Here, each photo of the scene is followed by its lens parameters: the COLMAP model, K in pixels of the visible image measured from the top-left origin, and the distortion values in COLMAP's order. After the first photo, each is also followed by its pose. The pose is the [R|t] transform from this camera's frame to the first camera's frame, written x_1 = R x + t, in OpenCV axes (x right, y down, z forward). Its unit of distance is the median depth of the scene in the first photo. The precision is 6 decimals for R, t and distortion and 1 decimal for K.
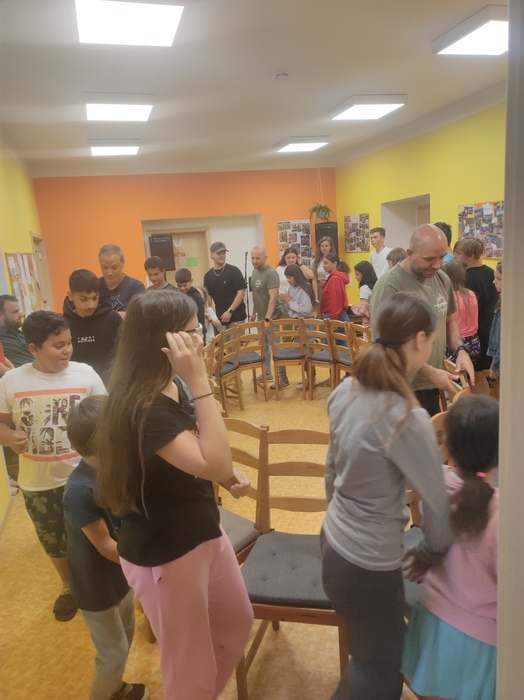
lens RADIAL K [[507.3, 0, 262.0], [0, 507.3, 350.0], [0, 0, 1]] dist [0.014672, -0.006526]
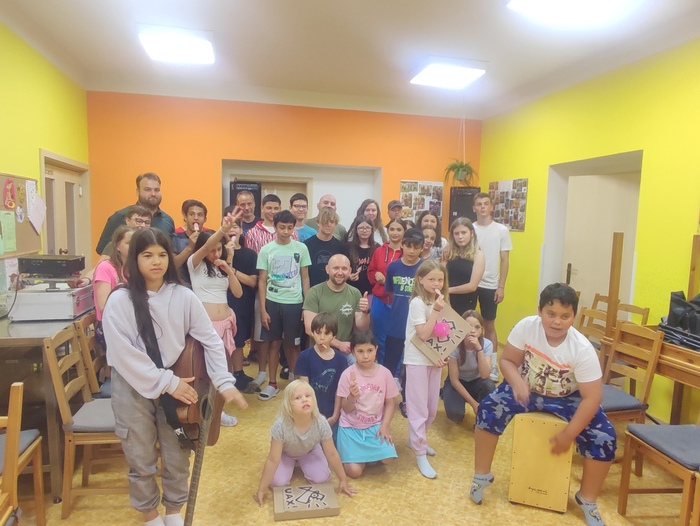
lens RADIAL K [[466.7, 0, 350.0], [0, 466.7, 263.0], [0, 0, 1]] dist [-0.009213, -0.000013]
pose [[0.992137, 0.109065, -0.061388, 0.012194], [-0.115092, 0.987775, -0.105143, -0.053129], [0.049170, 0.111381, 0.992561, 0.355175]]
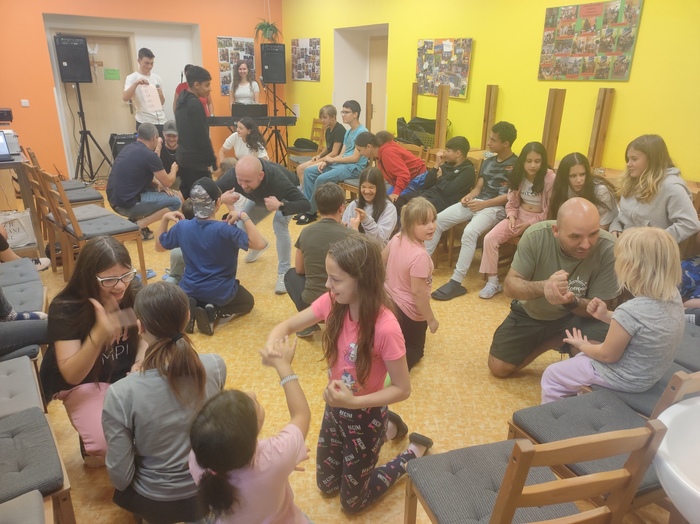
lens RADIAL K [[507.3, 0, 350.0], [0, 507.3, 262.0], [0, 0, 1]] dist [0.014672, -0.006526]
pose [[0.945222, -0.022894, 0.325623, -0.055528], [-0.024319, 0.989826, 0.140189, 0.006753], [-0.325520, -0.140428, 0.935049, 0.048222]]
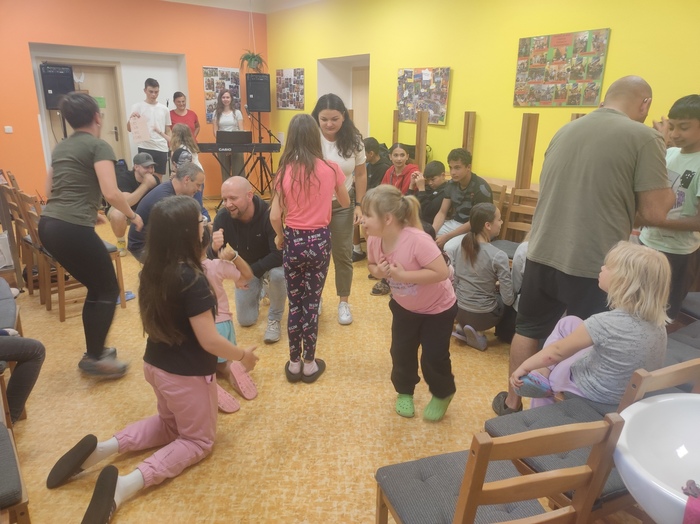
lens RADIAL K [[507.3, 0, 350.0], [0, 507.3, 262.0], [0, 0, 1]] dist [0.014672, -0.006526]
pose [[0.937406, -0.008222, 0.348141, -0.048479], [-0.021503, 0.996447, 0.081430, 0.016004], [-0.347573, -0.083819, 0.933899, 0.042549]]
